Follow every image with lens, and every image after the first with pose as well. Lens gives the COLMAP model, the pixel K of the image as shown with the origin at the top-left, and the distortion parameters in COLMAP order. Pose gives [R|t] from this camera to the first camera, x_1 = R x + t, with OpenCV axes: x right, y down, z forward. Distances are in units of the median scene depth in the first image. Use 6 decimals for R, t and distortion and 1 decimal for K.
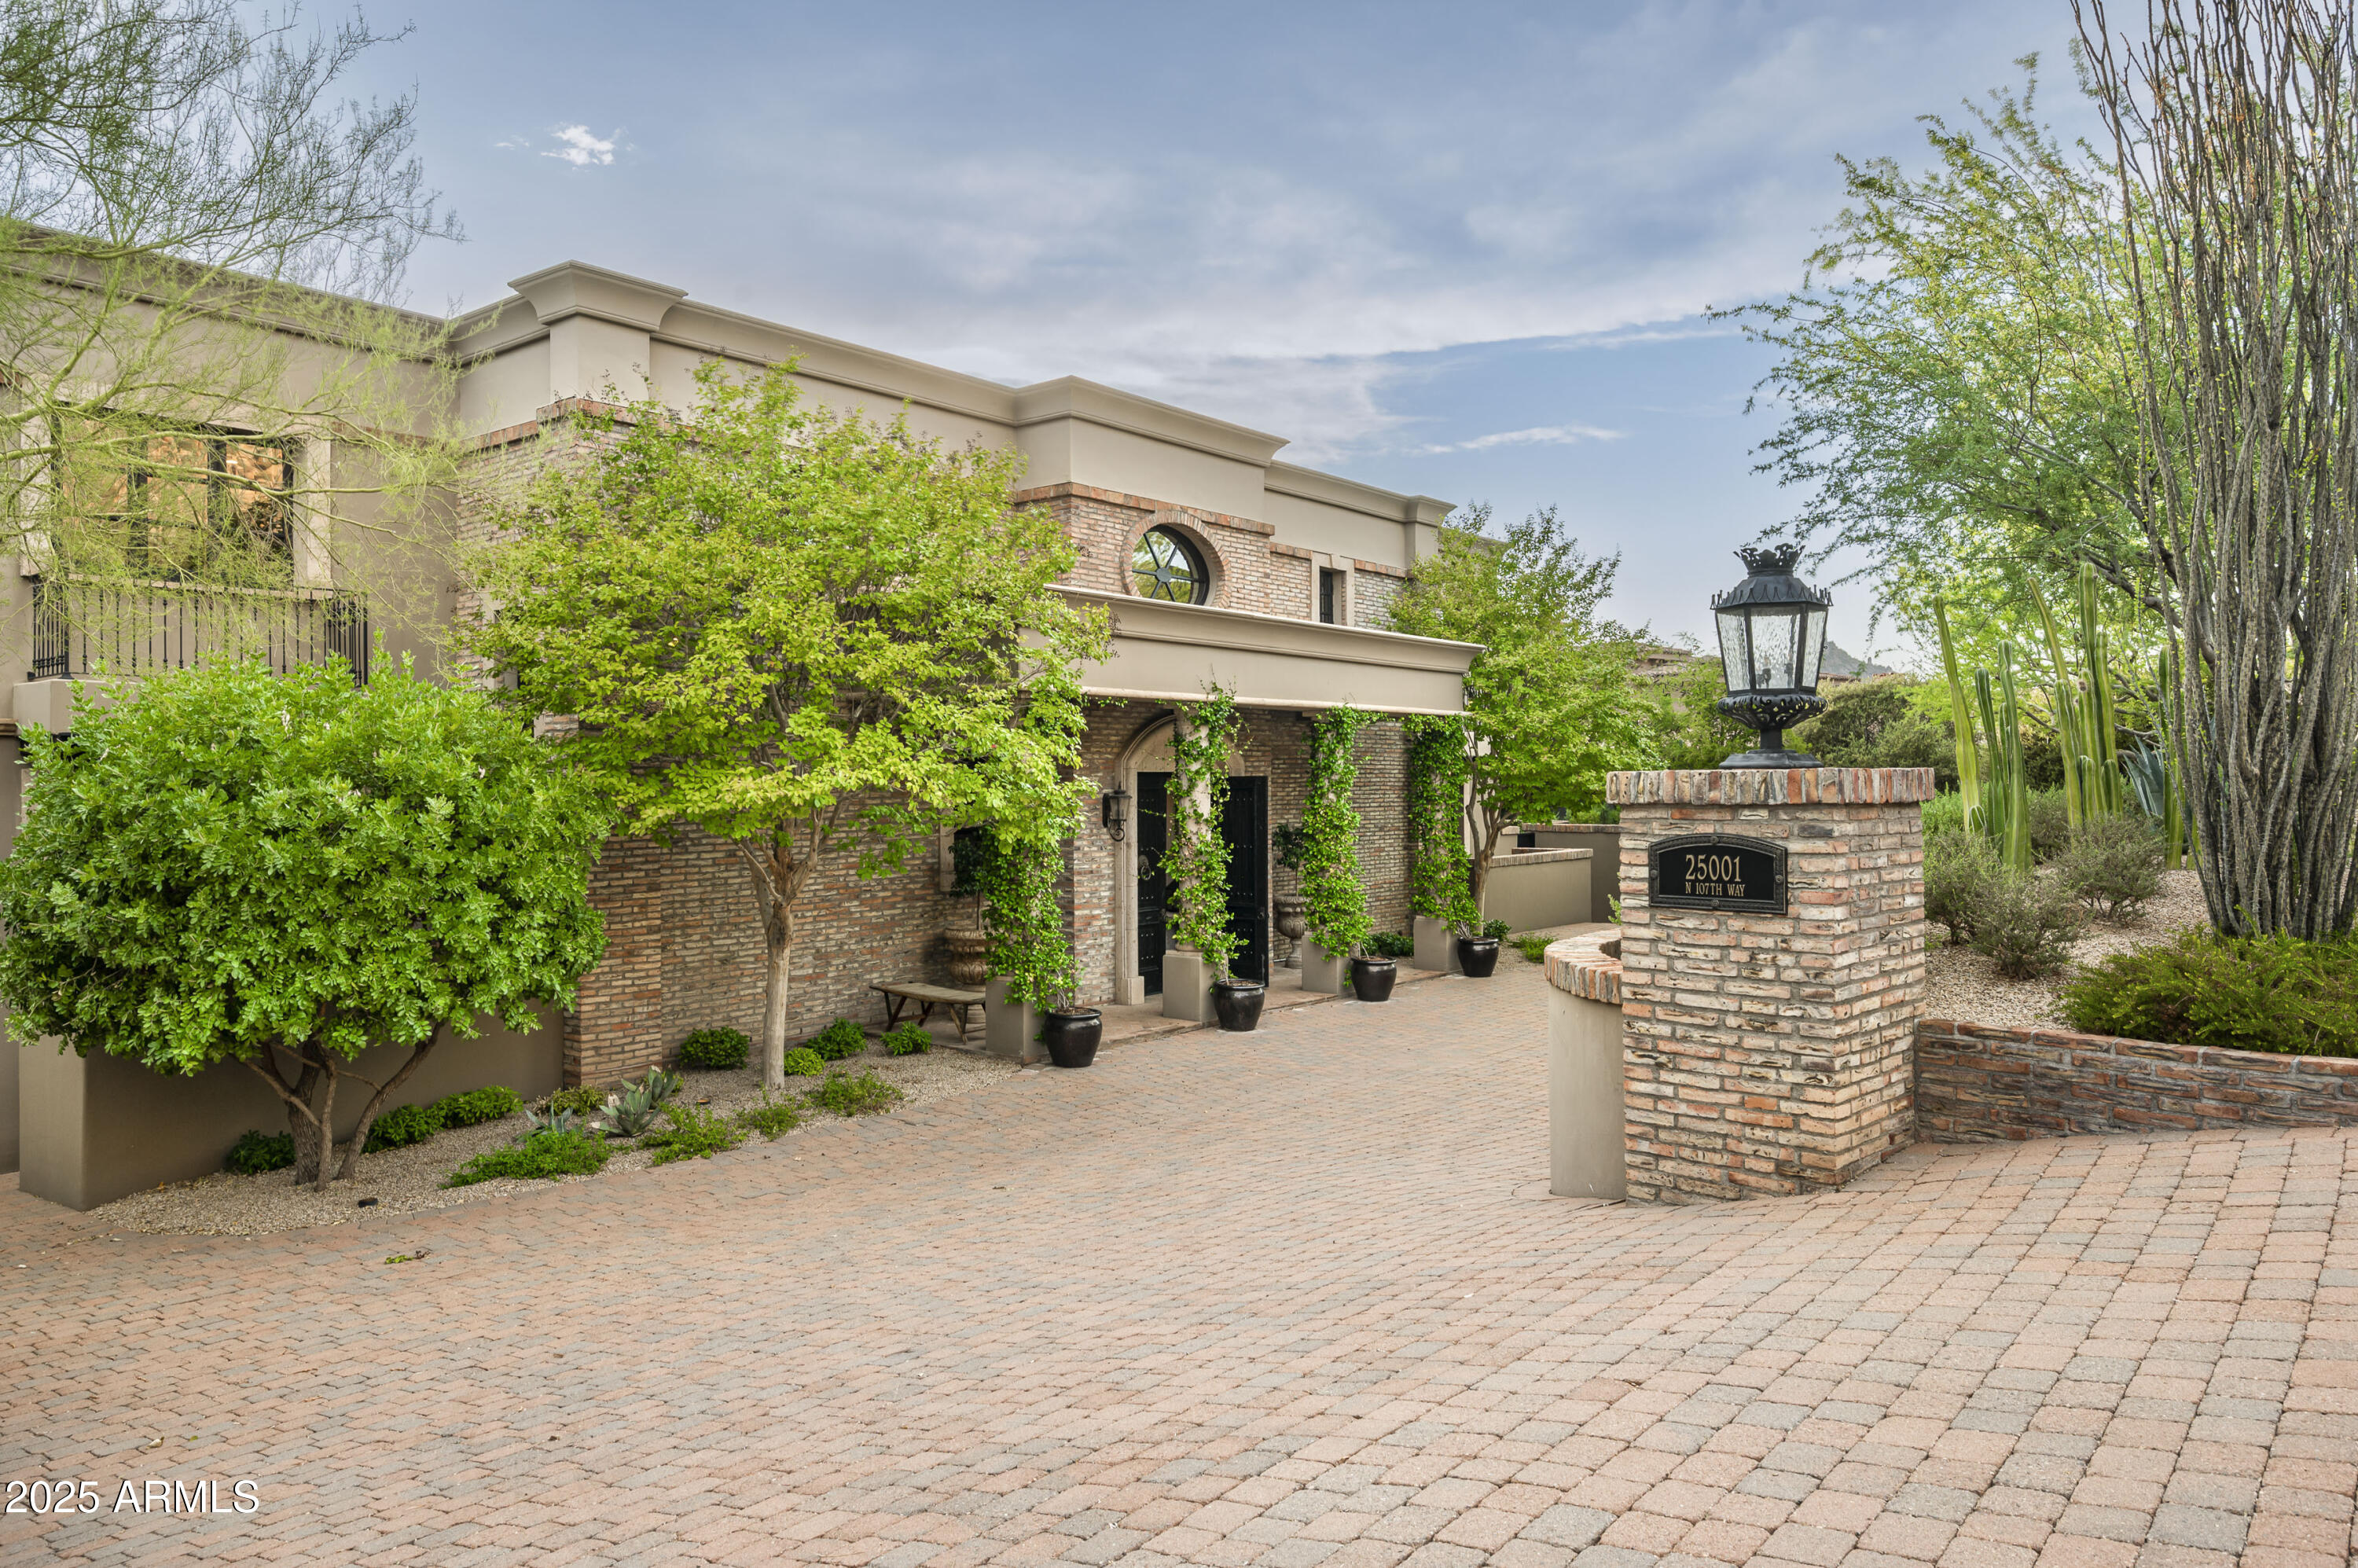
lens RADIAL K [[1538.3, 0, 1178.6], [0, 1538.3, 784.6], [0, 0, 1]] dist [-0.005090, -0.001480]
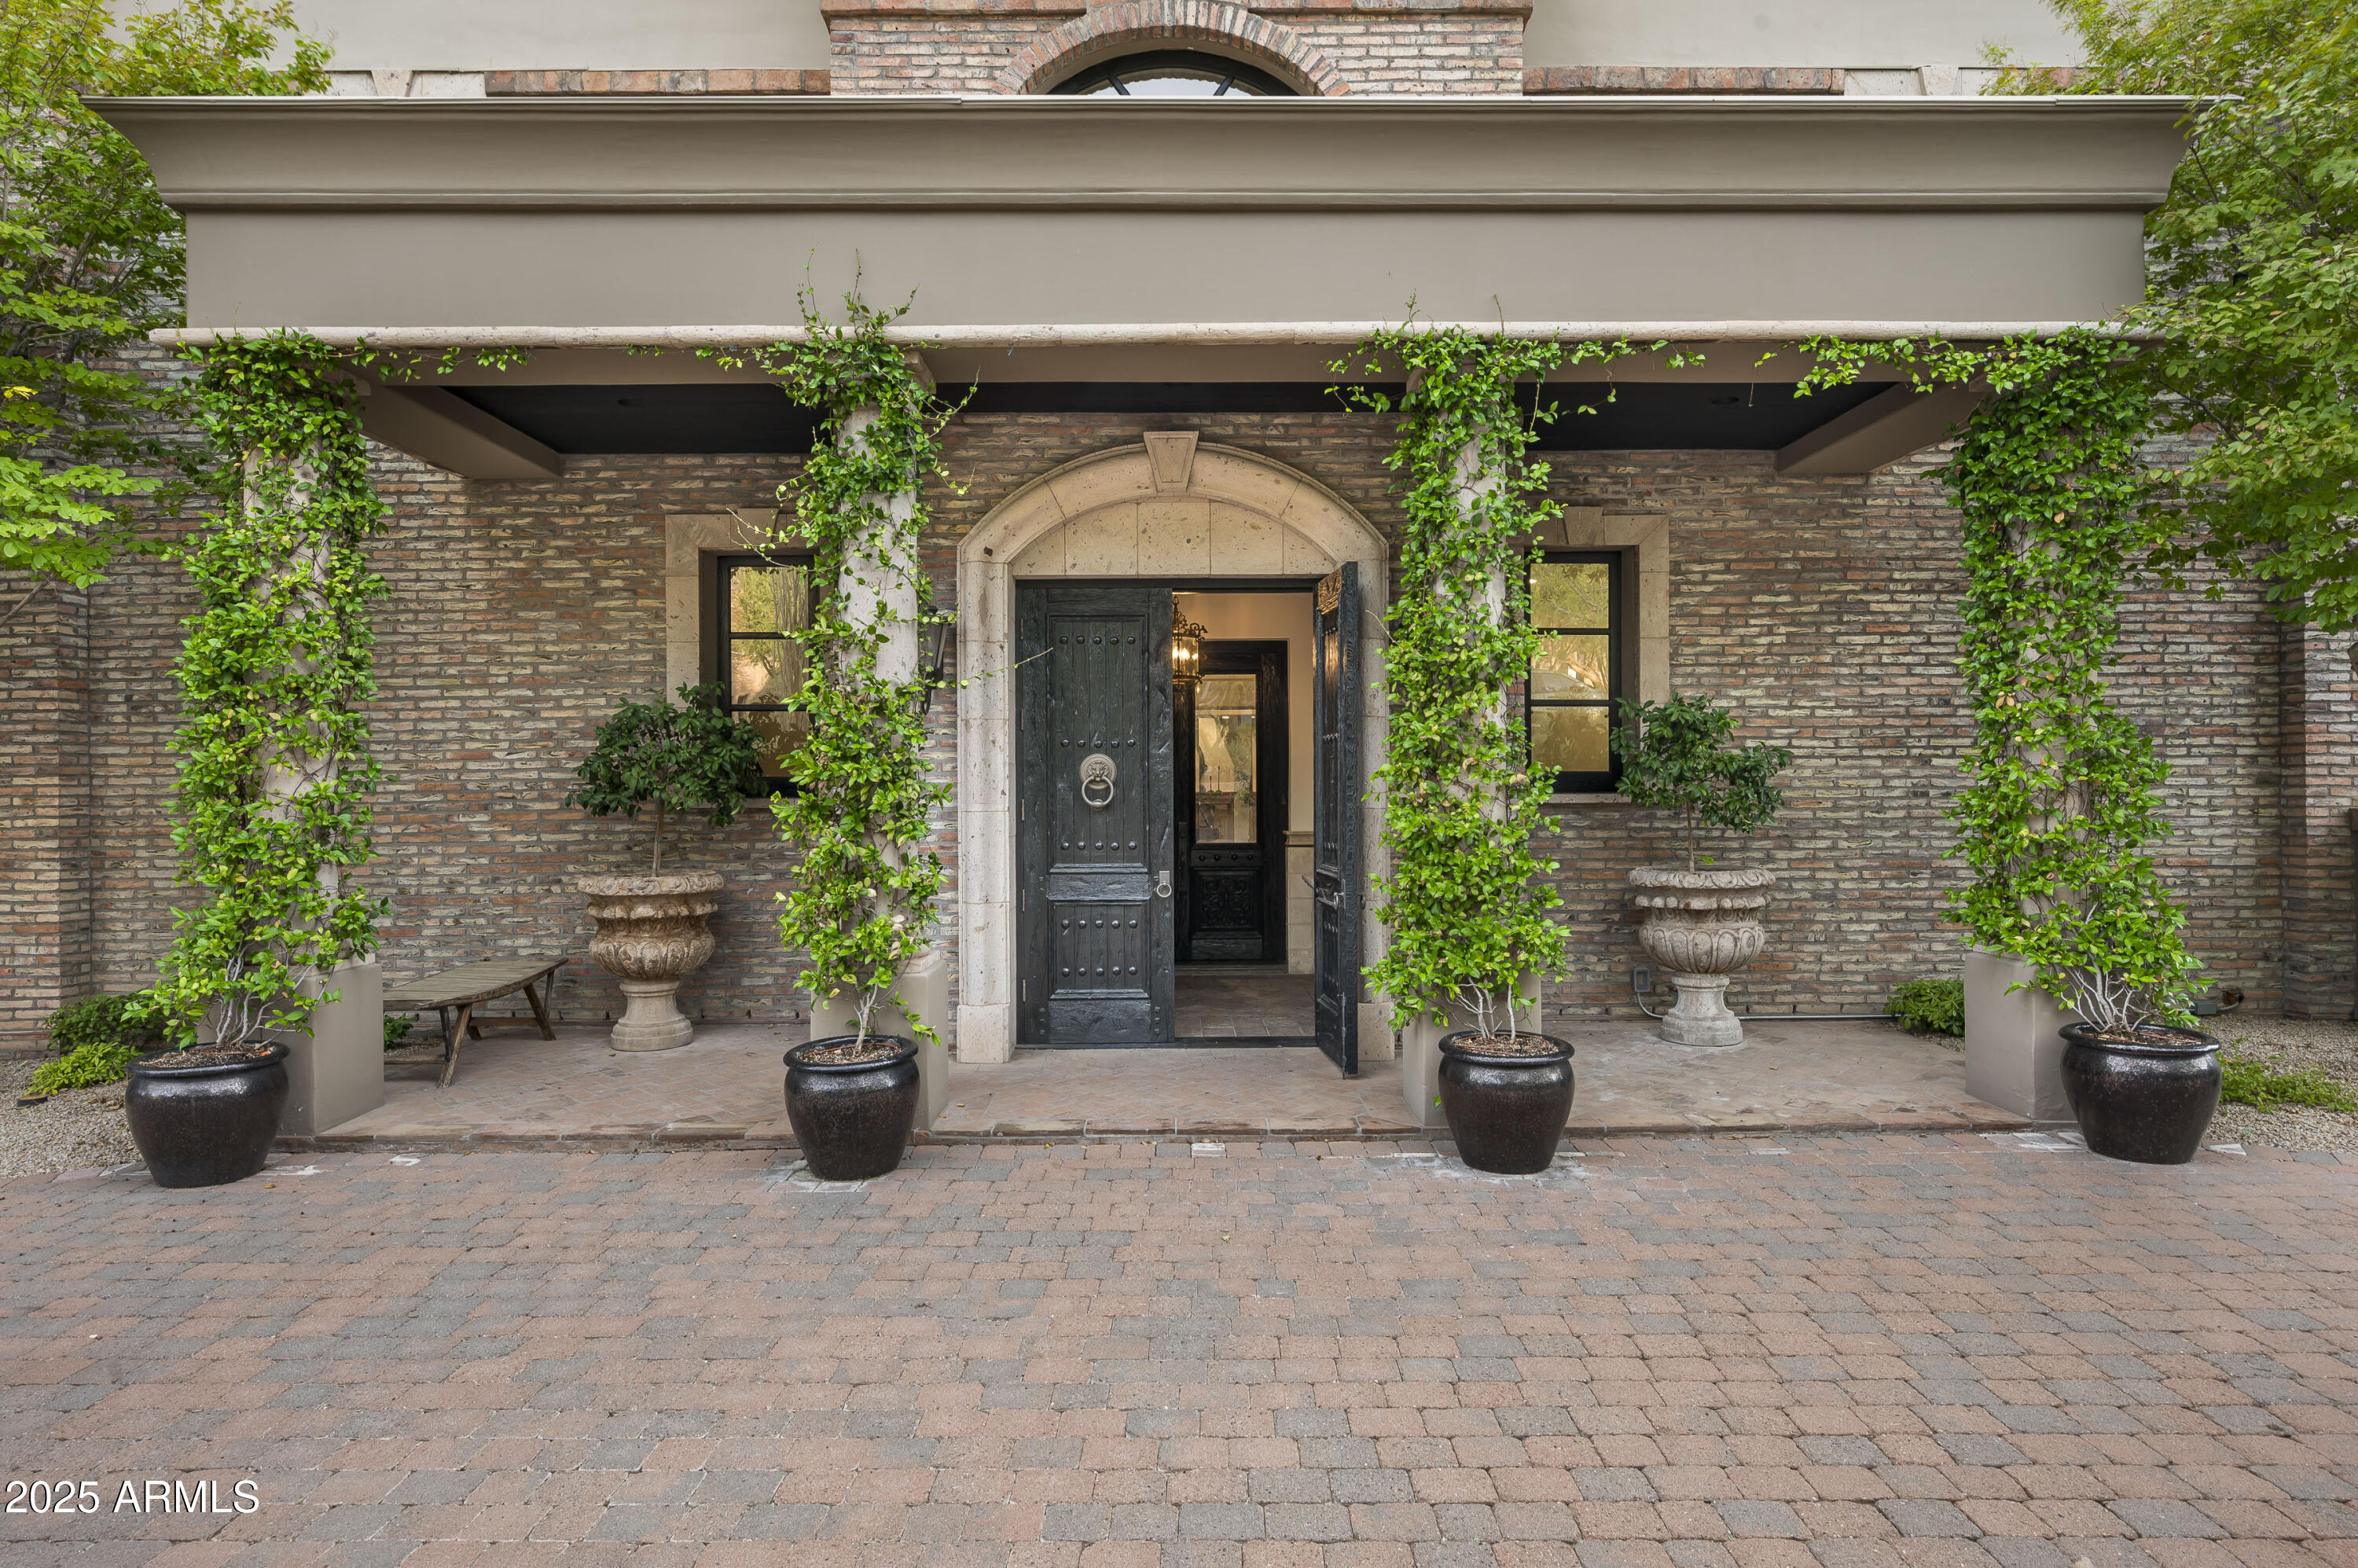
lens RADIAL K [[1285.2, 0, 1179.0], [0, 1285.2, 782.9], [0, 0, 1]] dist [-0.004975, -0.000580]
pose [[0.633361, 0.000834, -0.773856, 0.329488], [0.004273, 0.999980, 0.004575, 0.058554], [0.773845, -0.006204, 0.633345, 0.839265]]
